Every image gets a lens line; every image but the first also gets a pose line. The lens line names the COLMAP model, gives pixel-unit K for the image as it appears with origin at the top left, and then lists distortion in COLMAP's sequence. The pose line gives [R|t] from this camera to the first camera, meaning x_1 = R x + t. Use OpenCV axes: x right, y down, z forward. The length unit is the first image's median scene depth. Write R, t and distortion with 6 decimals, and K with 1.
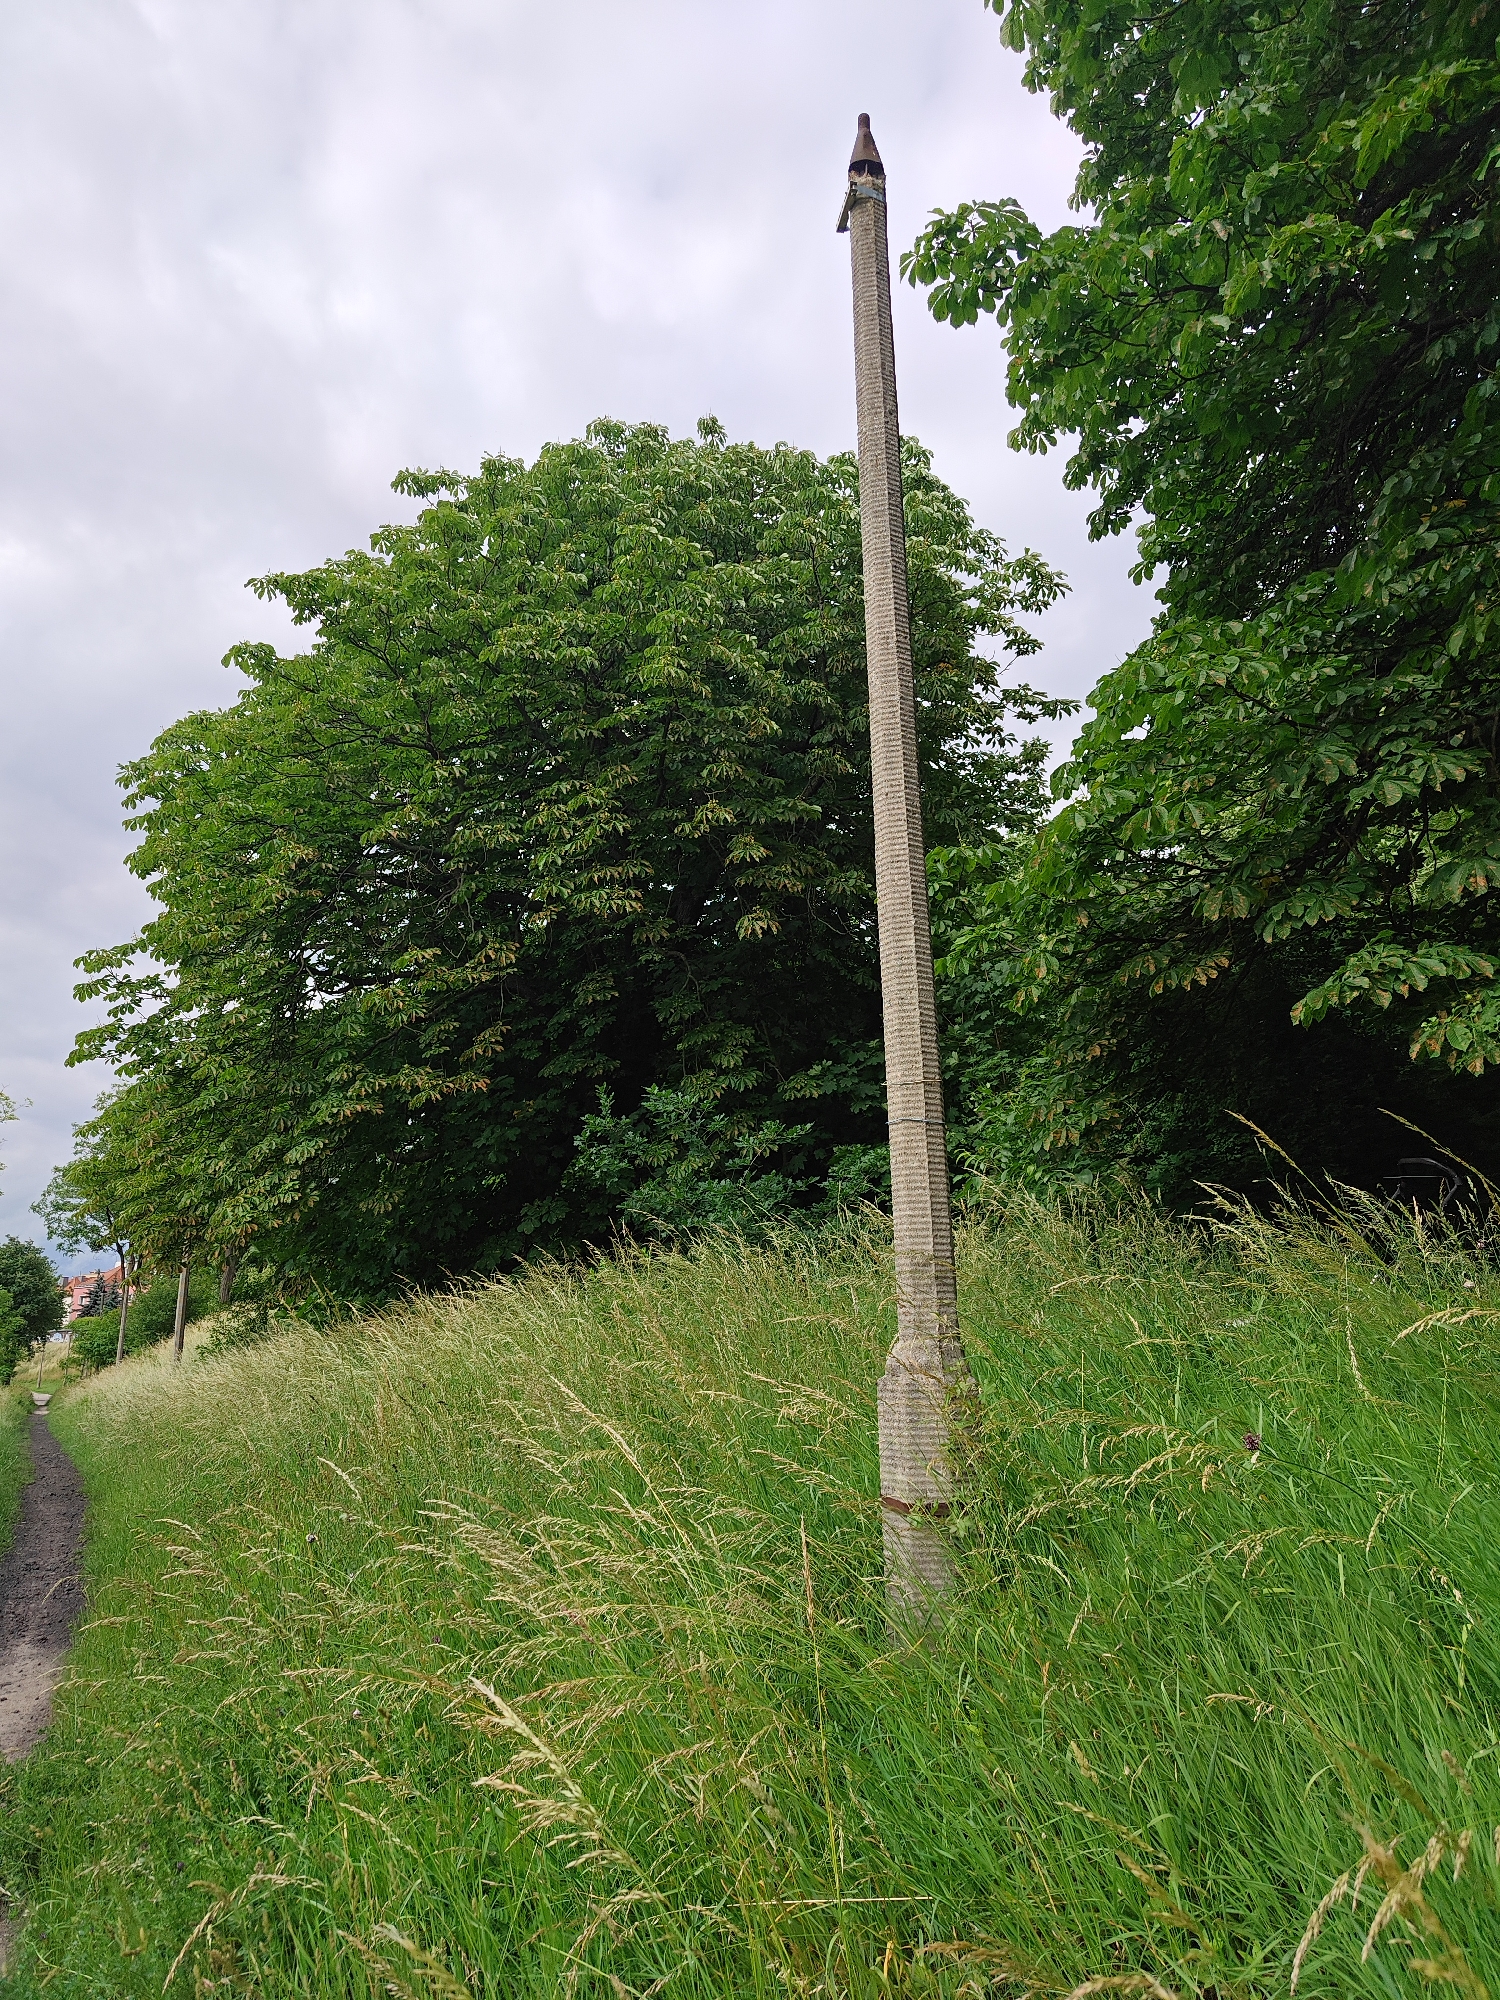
lens RADIAL K [[1405.3, 0, 750.0], [0, 1405.3, 1000.0], [0, 0, 1]] dist [0.037697, 0.000519]
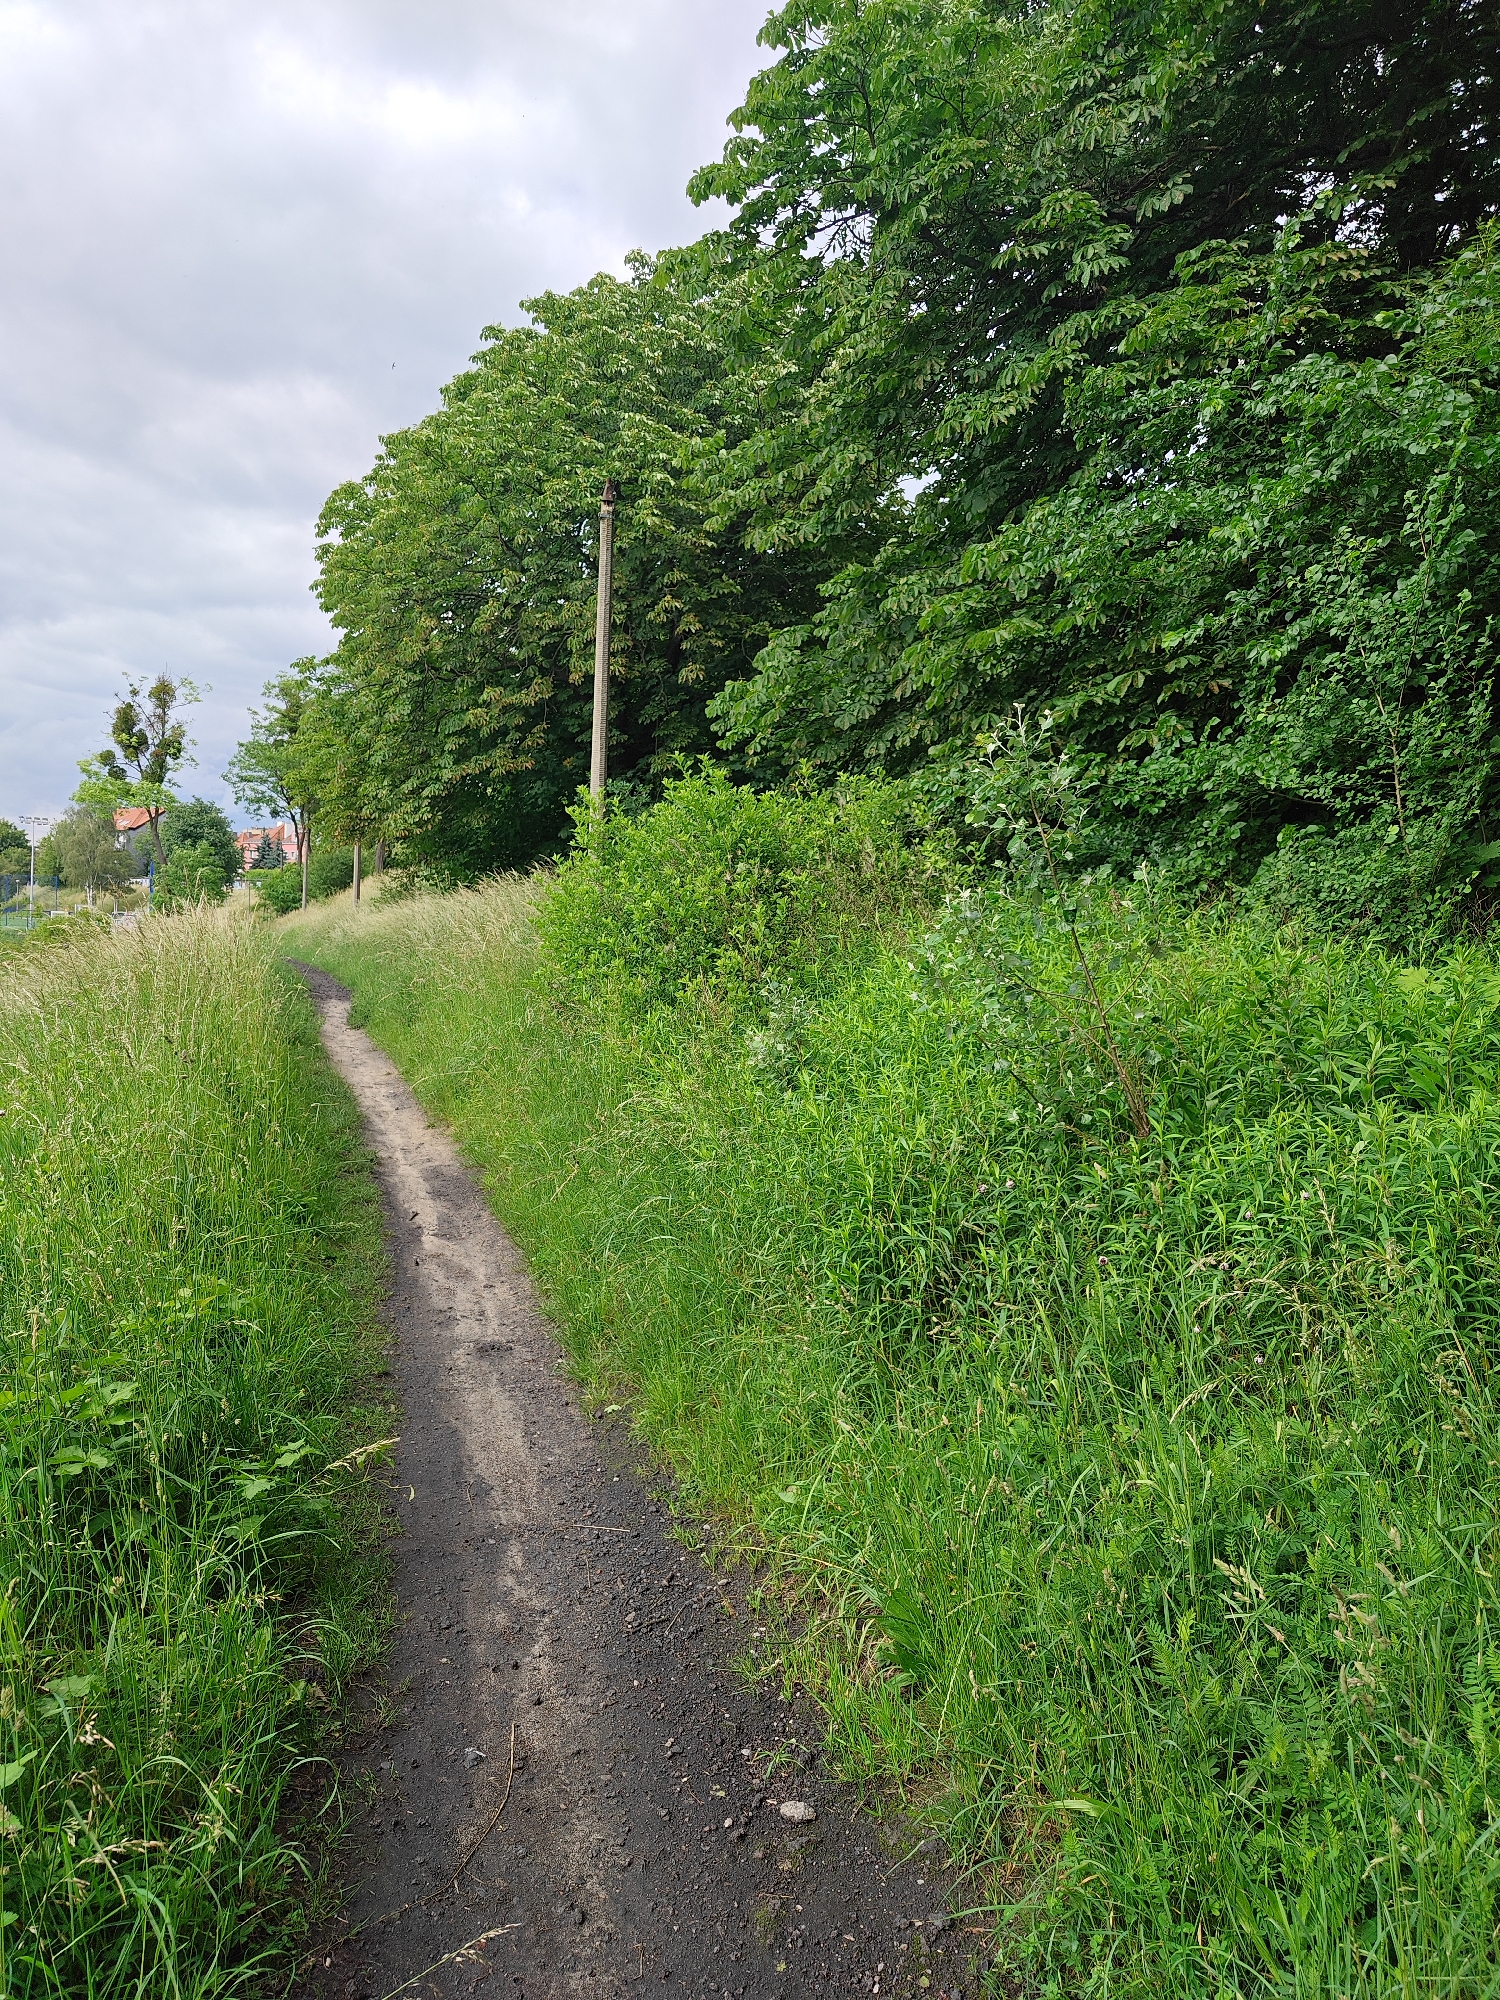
lens RADIAL K [[1405.3, 0, 750.0], [0, 1405.3, 1000.0], [0, 0, 1]] dist [0.037697, 0.000519]
pose [[0.993818, 0.077379, -0.079616, 0.113147], [-0.051995, 0.957990, 0.282048, -0.074679], [0.098096, -0.276165, 0.956091, -0.339932]]
